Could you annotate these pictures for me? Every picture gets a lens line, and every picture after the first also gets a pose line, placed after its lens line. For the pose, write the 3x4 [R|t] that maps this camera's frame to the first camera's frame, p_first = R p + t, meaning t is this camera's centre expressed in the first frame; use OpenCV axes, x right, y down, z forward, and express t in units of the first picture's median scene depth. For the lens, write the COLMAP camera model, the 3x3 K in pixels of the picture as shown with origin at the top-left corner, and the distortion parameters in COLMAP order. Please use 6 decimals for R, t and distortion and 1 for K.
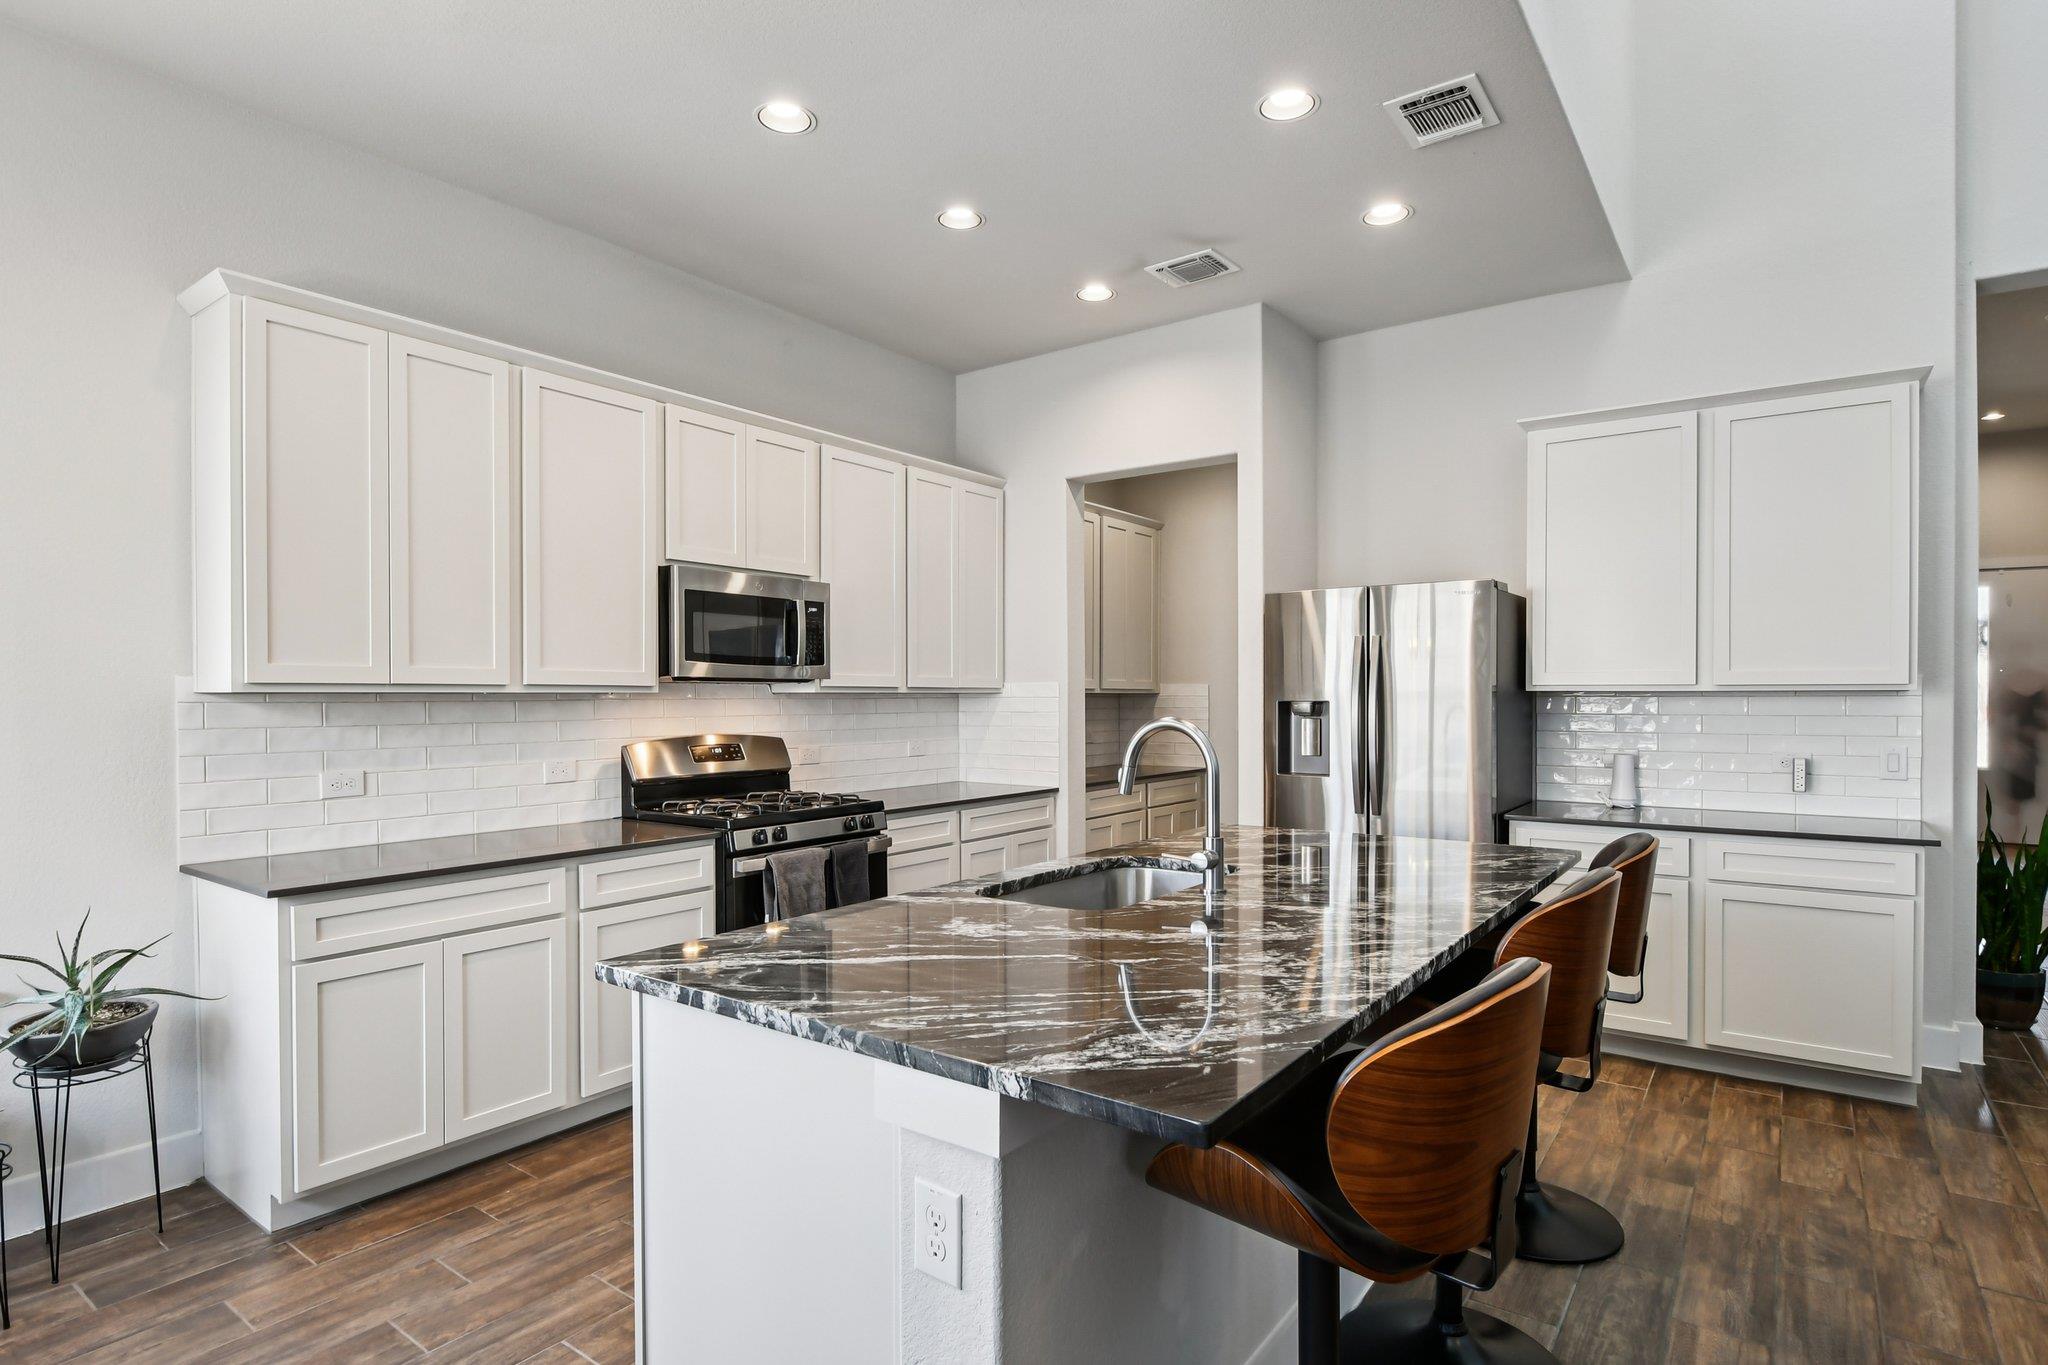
lens RADIAL K [[1072.4, 0, 1015.9], [0, 1072.4, 711.5], [0, 0, 1]] dist [0.012671, -0.021946]
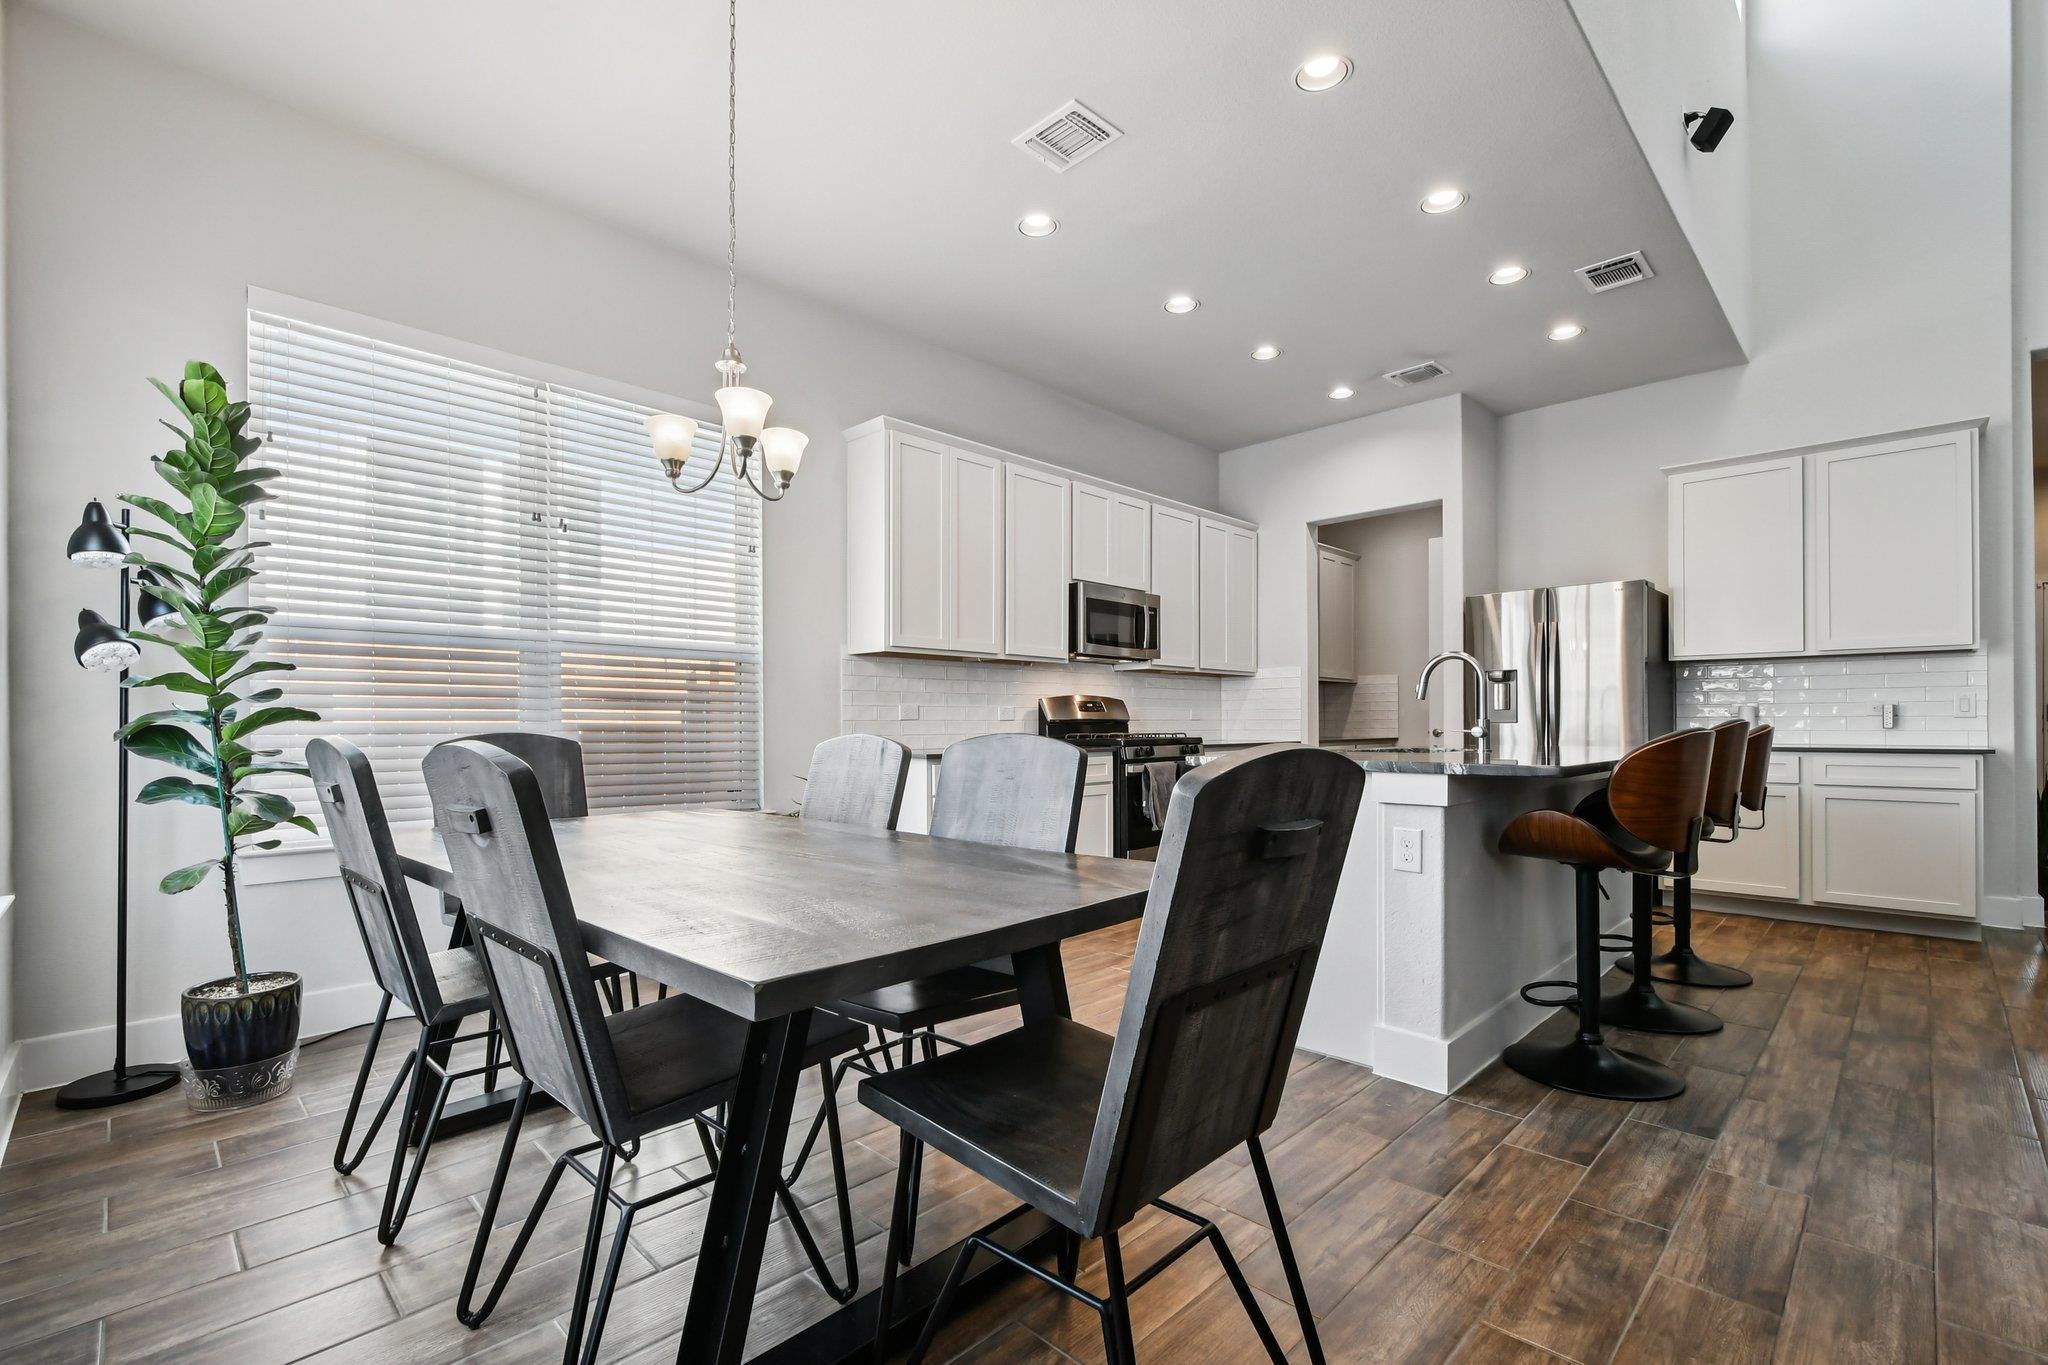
lens RADIAL K [[907.7, 0, 1018.8], [0, 907.7, 720.5], [0, 0, 1]] dist [0.003918, -0.007418]
pose [[0.987693, -0.000148, -0.156404, -0.189946], [-0.002030, 0.999903, -0.013767, 0.082946], [0.156391, 0.013915, 0.987597, -0.321140]]
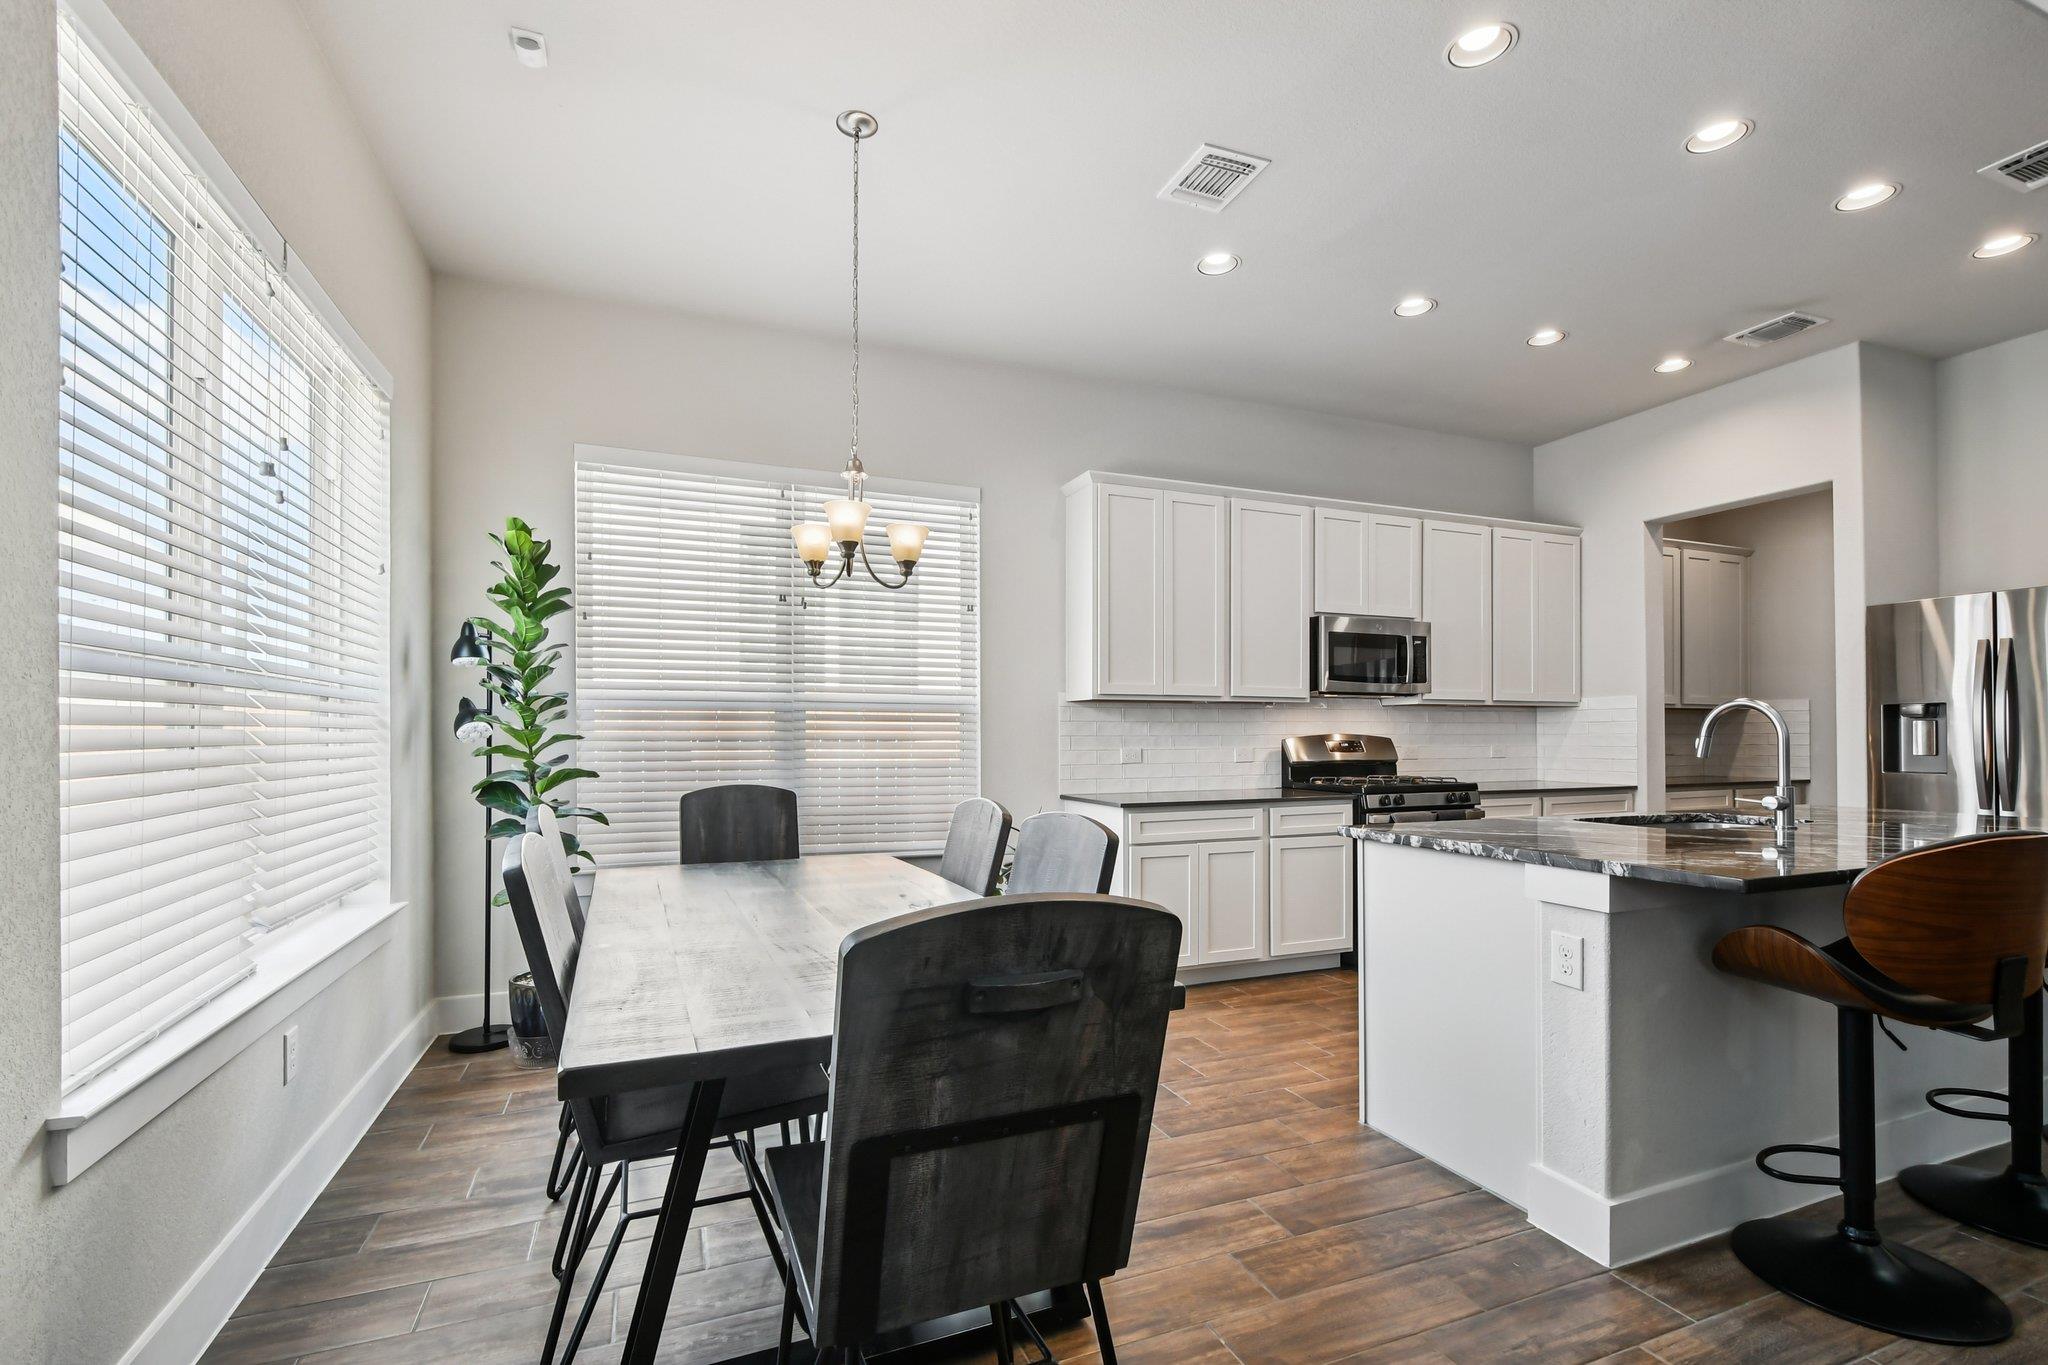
lens RADIAL K [[904.2, 0, 1006.0], [0, 904.2, 729.4], [0, 0, 1]] dist [0.002479, -0.006567]
pose [[0.844645, -0.002178, -0.535323, -0.018403], [-0.007949, 0.999830, -0.016610, 0.042642], [0.535268, 0.018285, 0.844484, -0.269785]]
